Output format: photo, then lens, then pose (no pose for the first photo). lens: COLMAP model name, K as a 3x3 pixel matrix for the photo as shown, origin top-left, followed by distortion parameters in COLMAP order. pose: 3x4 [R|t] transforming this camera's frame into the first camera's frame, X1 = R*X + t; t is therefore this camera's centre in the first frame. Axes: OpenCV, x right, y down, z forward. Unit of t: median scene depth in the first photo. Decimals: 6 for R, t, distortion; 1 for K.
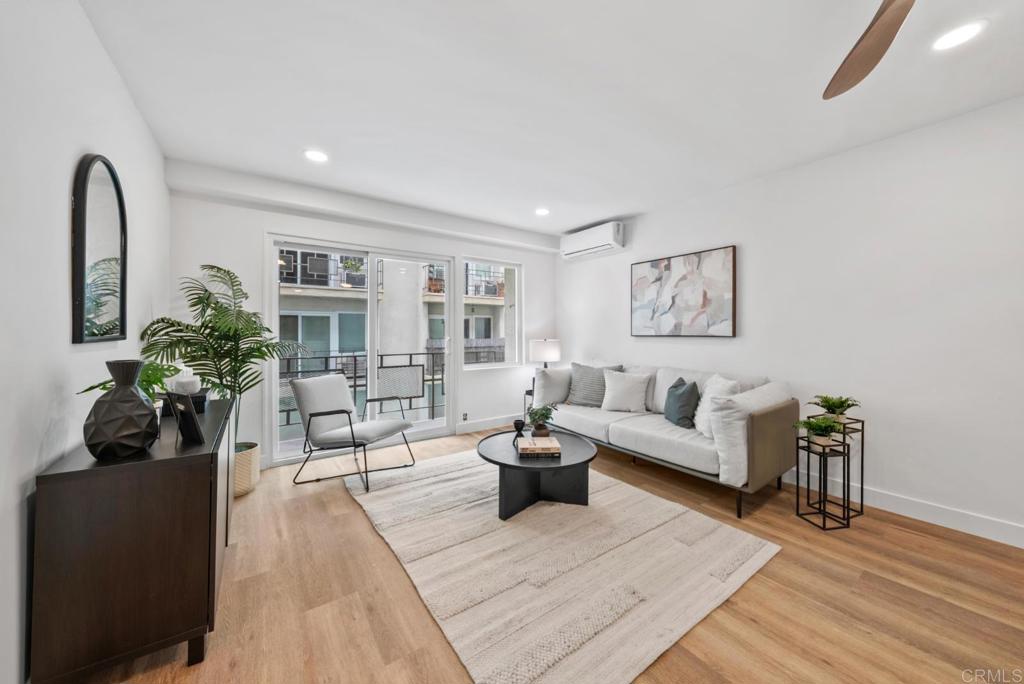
lens RADIAL K [[362.2, 0, 508.4], [0, 362.2, 328.7], [0, 0, 1]] dist [-0.000098, -0.000042]
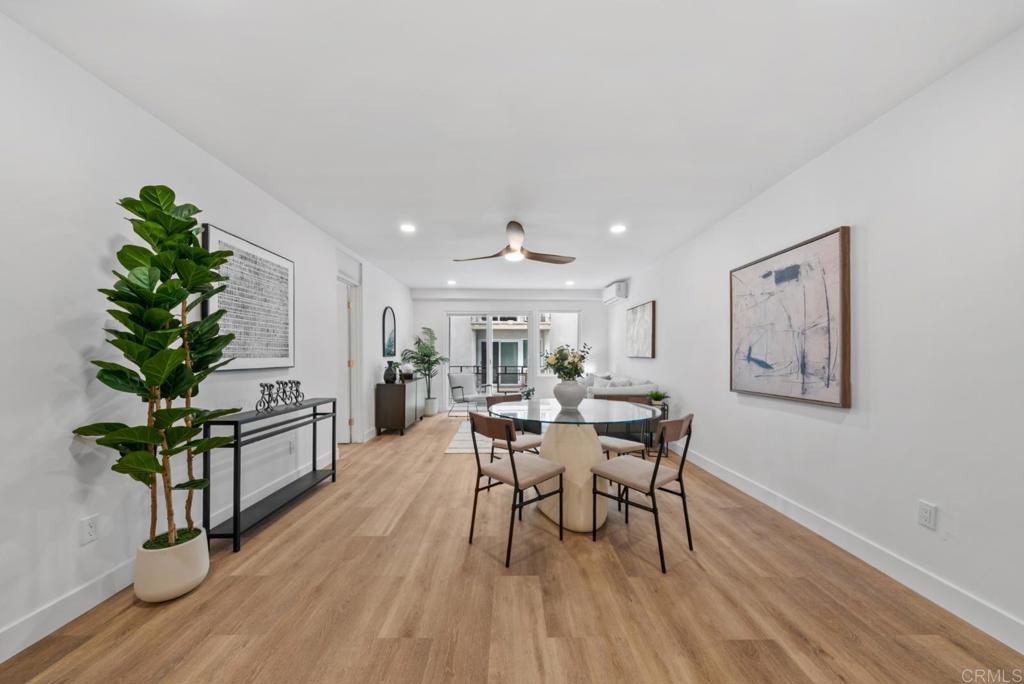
lens RADIAL K [[357.5, 0, 514.4], [0, 357.5, 347.7], [0, 0, 1]] dist [-0.000078, -0.000038]
pose [[0.833112, -0.006239, -0.553070, 1.011524], [0.003403, 0.999975, -0.006154, -0.014269], [0.553095, 0.003245, 0.833112, -0.690089]]
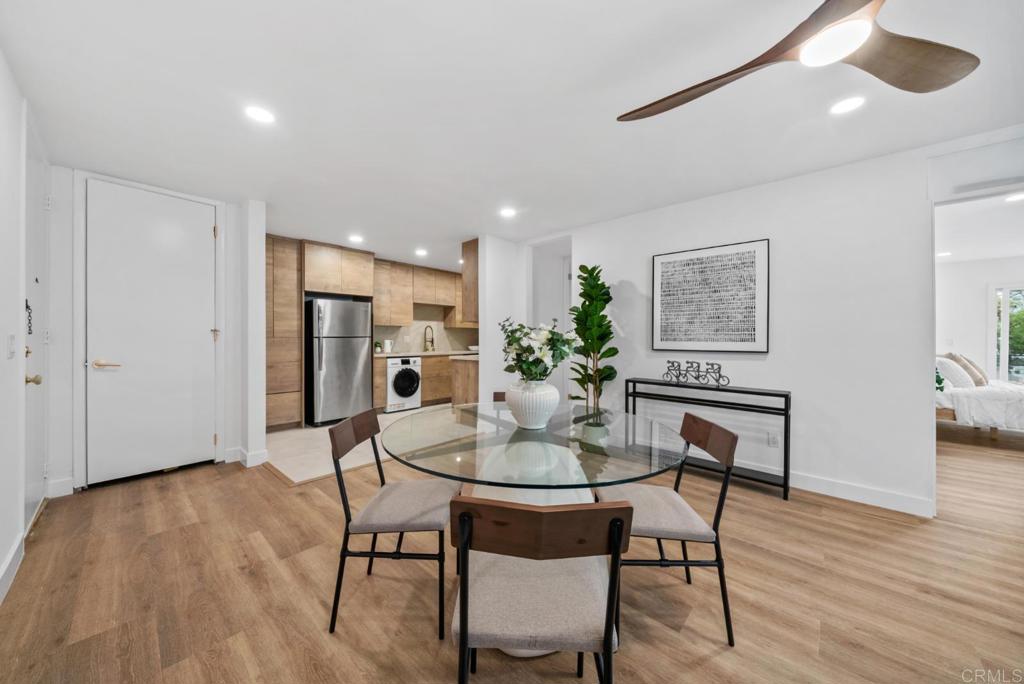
lens RADIAL K [[353.5, 0, 512.0], [0, 353.5, 342.0], [0, 0, 1]] dist [-0.001027, -0.000128]
pose [[-0.970970, 0.002336, -0.239190, 0.797508], [0.002869, 0.999994, -0.001881, 0.004723], [0.239184, -0.002512, -0.970971, 0.561396]]
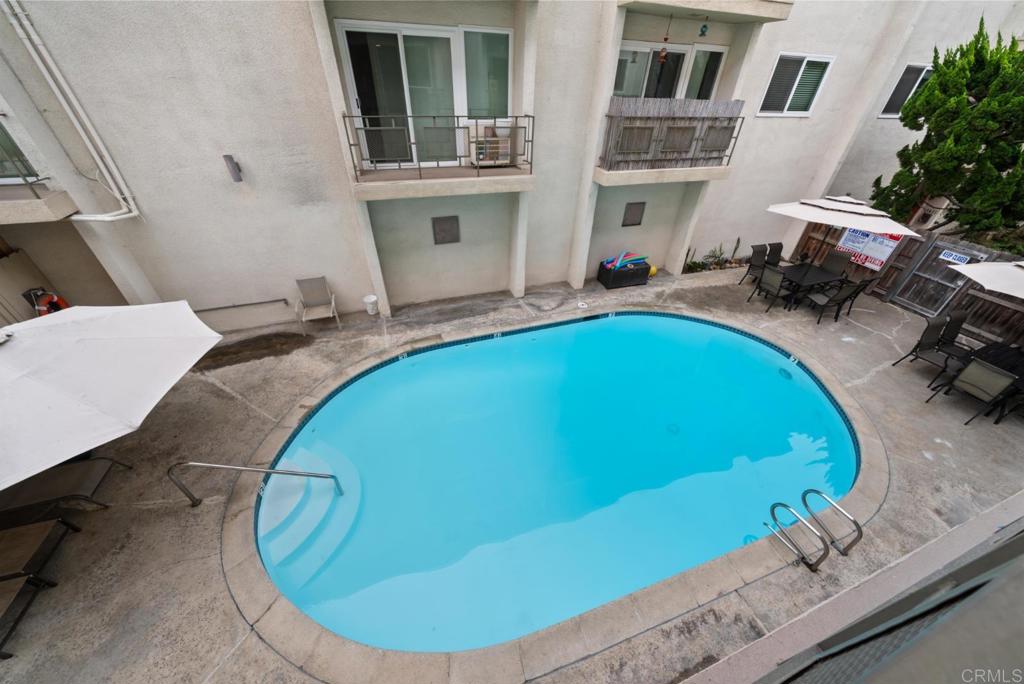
lens RADIAL K [[357.5, 0, 514.4], [0, 357.5, 347.7], [0, 0, 1]] dist [-0.000078, -0.000038]
pose [[0.967945, 0.177112, -0.178084, -0.814386], [-0.030616, 0.786955, 0.616250, -0.007491], [0.249289, -0.591044, 0.767152, 1.253430]]
